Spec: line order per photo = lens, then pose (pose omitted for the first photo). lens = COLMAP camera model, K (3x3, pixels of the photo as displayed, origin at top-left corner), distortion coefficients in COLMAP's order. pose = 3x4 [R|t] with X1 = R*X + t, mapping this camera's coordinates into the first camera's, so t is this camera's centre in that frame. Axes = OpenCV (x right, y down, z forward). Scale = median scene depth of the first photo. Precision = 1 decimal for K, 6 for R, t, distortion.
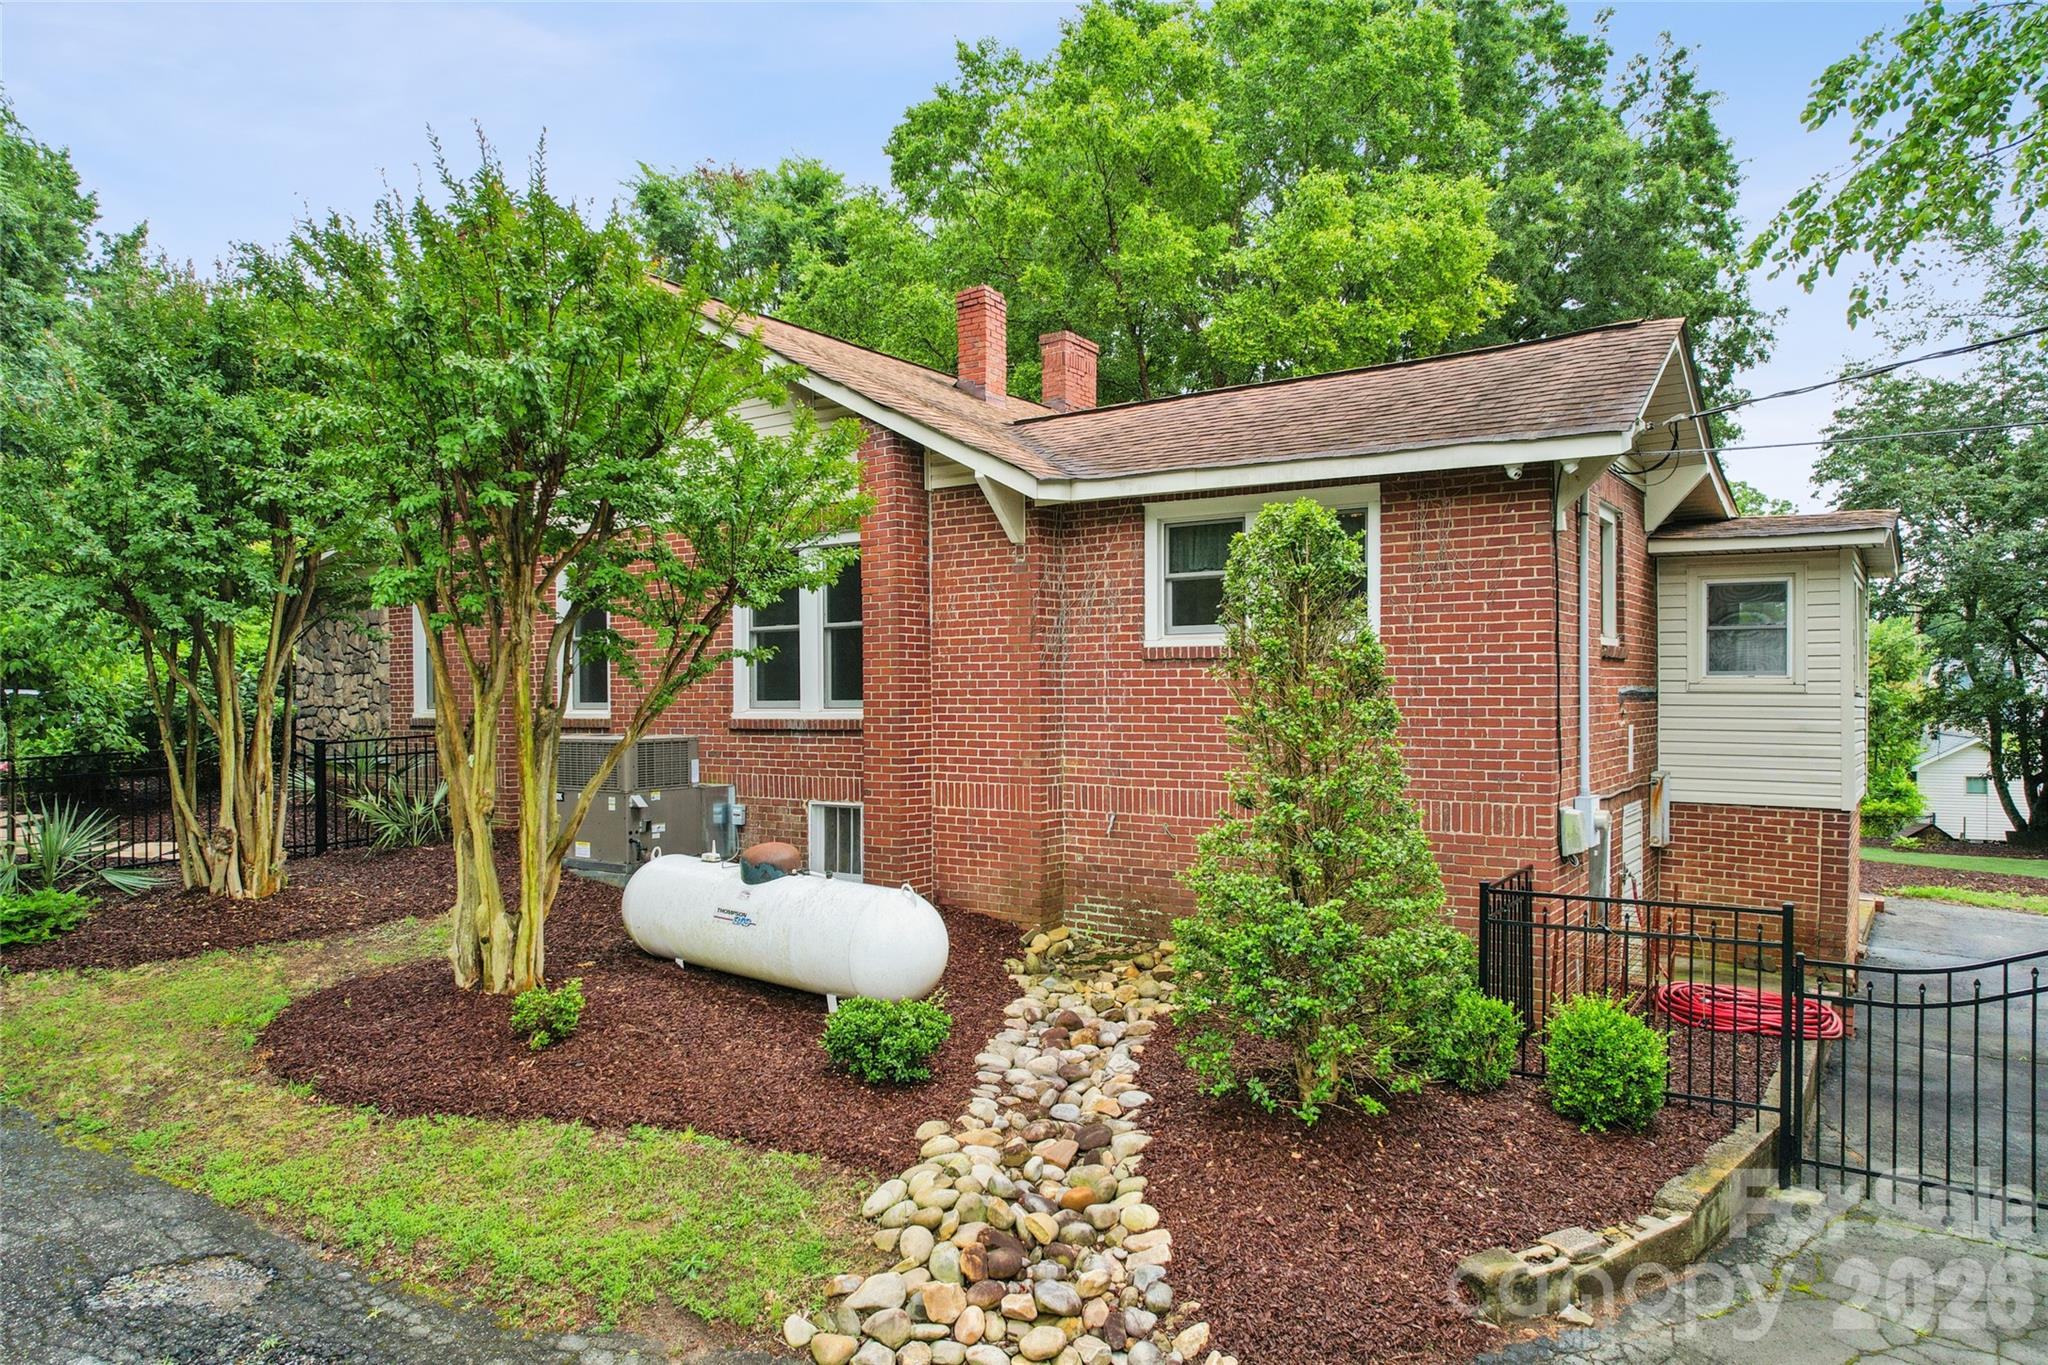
lens RADIAL K [[1287.4, 0, 1052.0], [0, 1287.4, 710.3], [0, 0, 1]] dist [-0.074616, 0.064997]
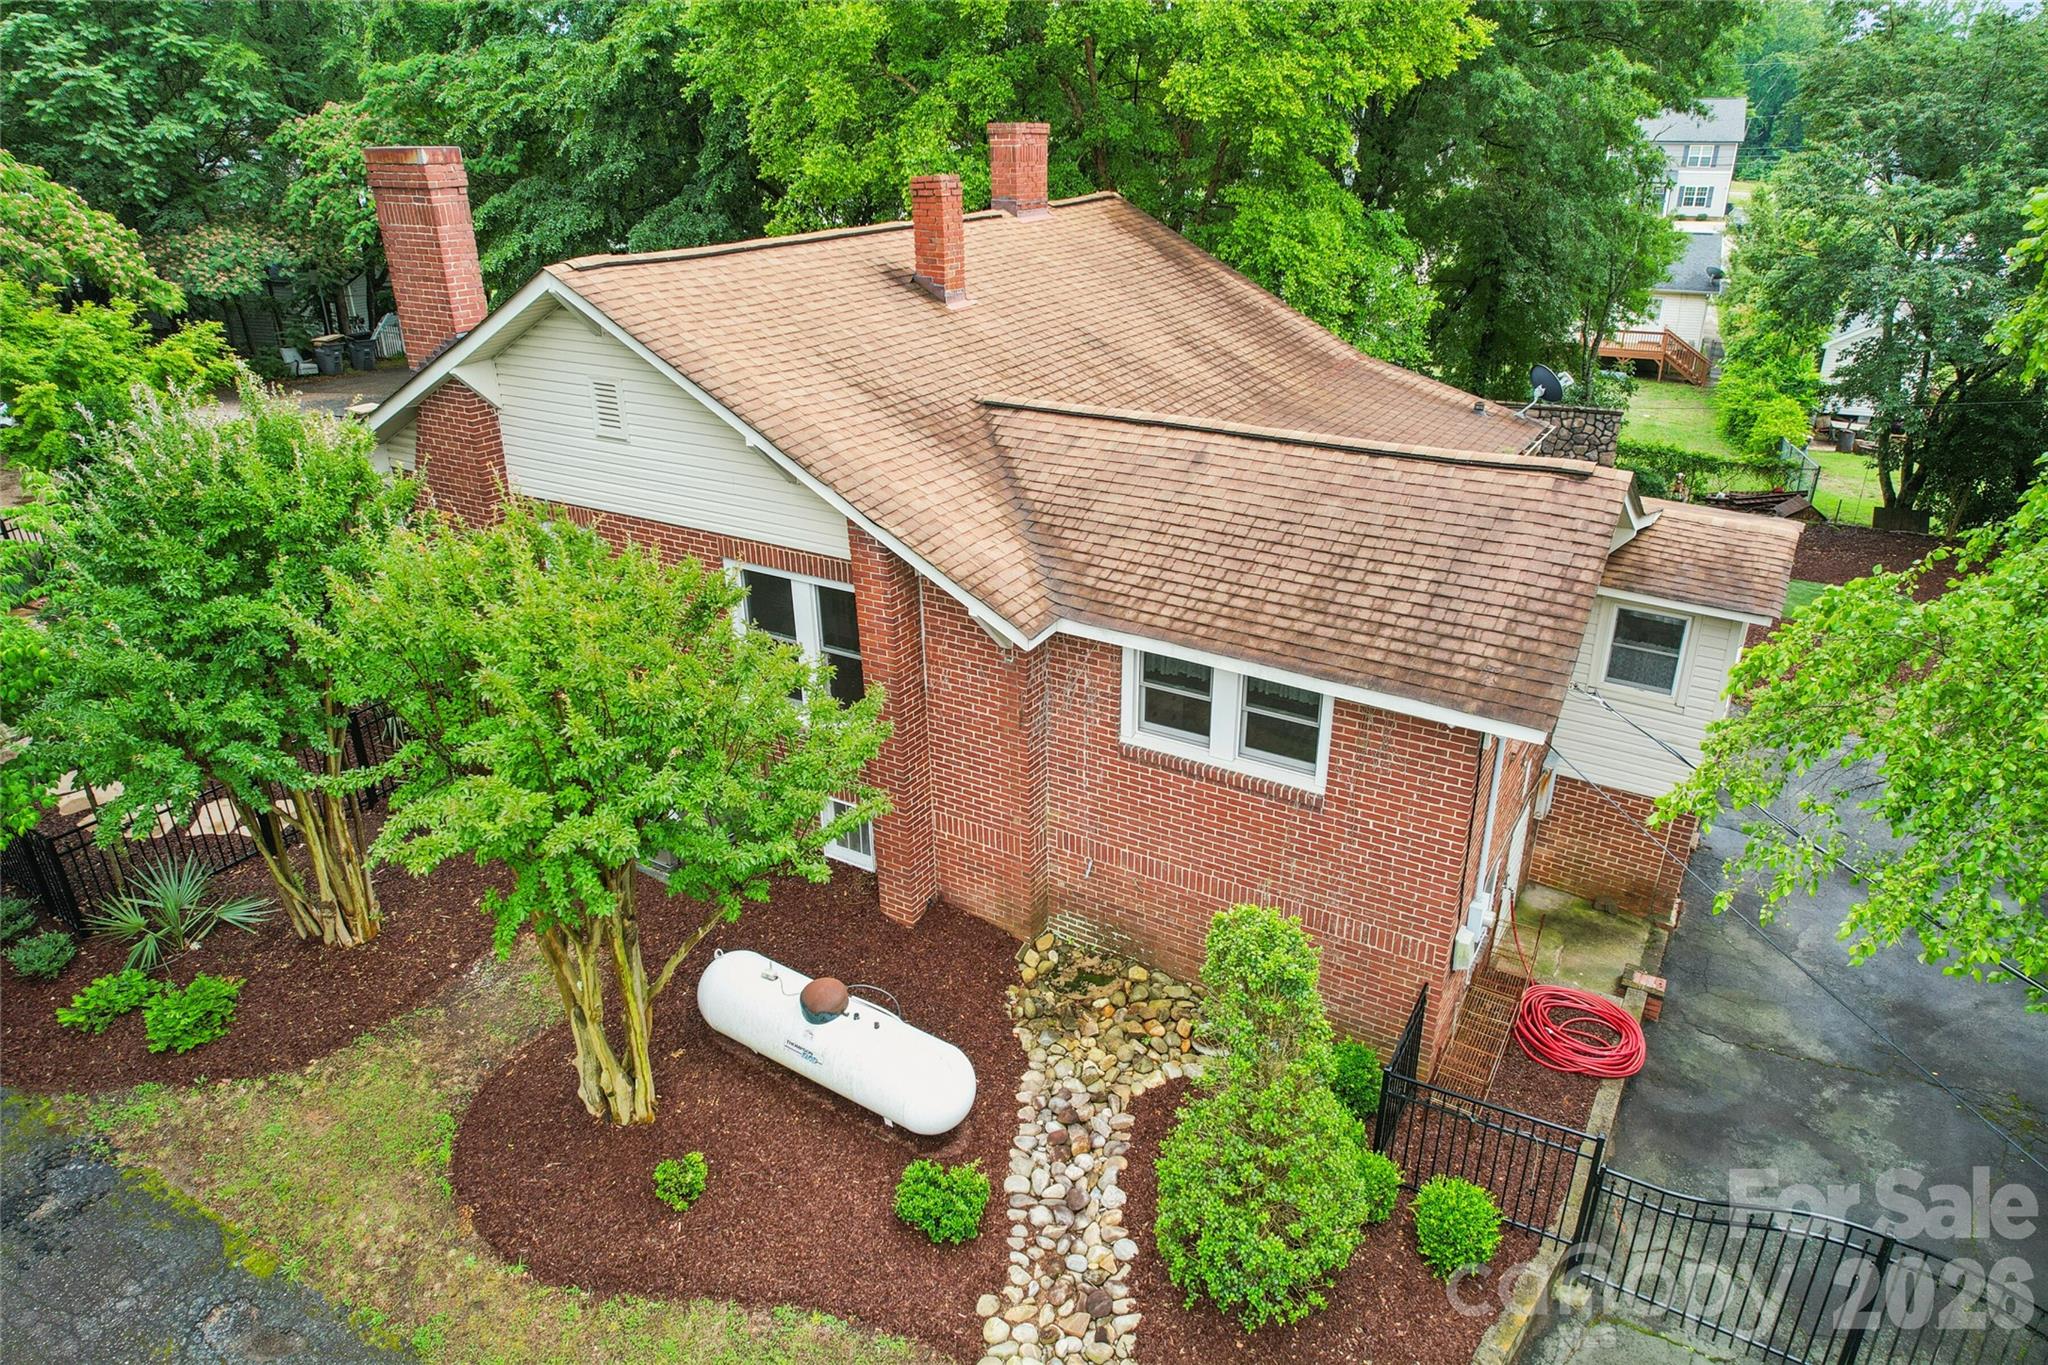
lens RADIAL K [[1335.7, 0, 1025.9], [0, 1335.7, 540.6], [0, 0, 1]] dist [-0.043038, 0.000255]
pose [[0.998375, -0.026550, 0.050432, -0.074809], [0.004659, 0.919928, 0.392061, -0.759616], [-0.056803, -0.391189, 0.918556, -0.017962]]
